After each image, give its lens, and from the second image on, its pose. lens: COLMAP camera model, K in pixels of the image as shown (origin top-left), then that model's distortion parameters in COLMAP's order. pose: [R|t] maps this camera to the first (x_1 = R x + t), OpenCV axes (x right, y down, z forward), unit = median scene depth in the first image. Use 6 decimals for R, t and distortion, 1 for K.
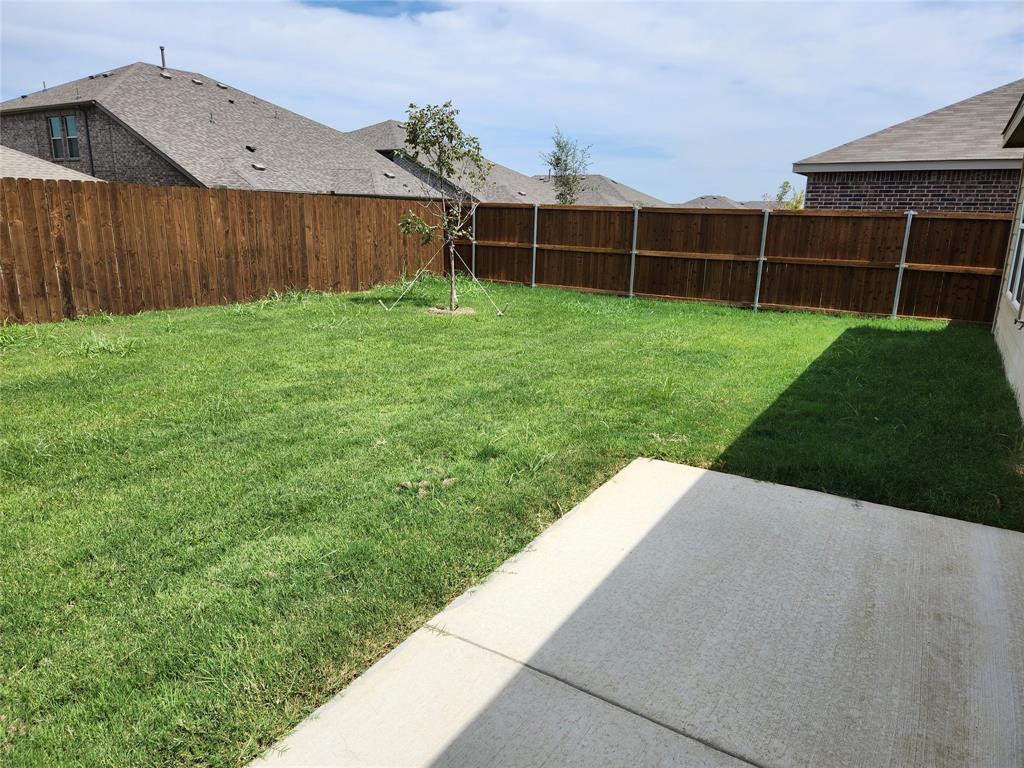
lens RADIAL K [[685.6, 0, 508.2], [0, 685.6, 386.7], [0, 0, 1]] dist [0.069737, -0.057944]
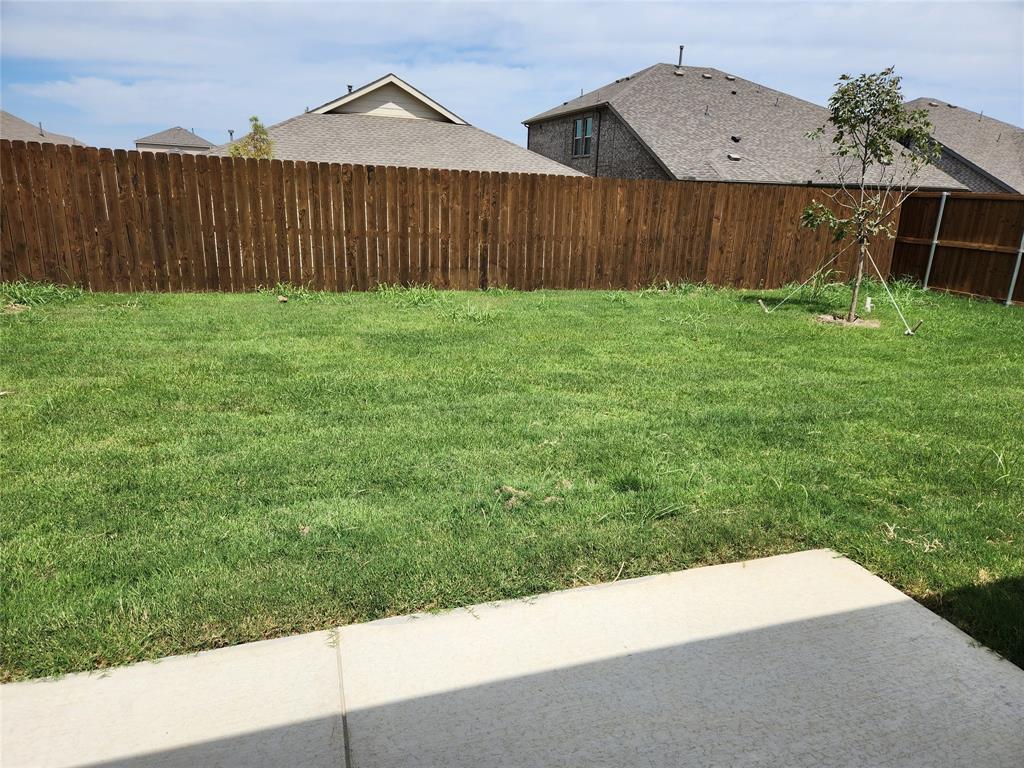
lens RADIAL K [[685.6, 0, 510.6], [0, 685.6, 392.8], [0, 0, 1]] dist [0.069737, -0.057944]
pose [[0.770918, 0.188261, -0.608476, 0.132180], [-0.176969, 0.981016, 0.079311, -0.020377], [0.611855, 0.046539, 0.789599, 0.086953]]
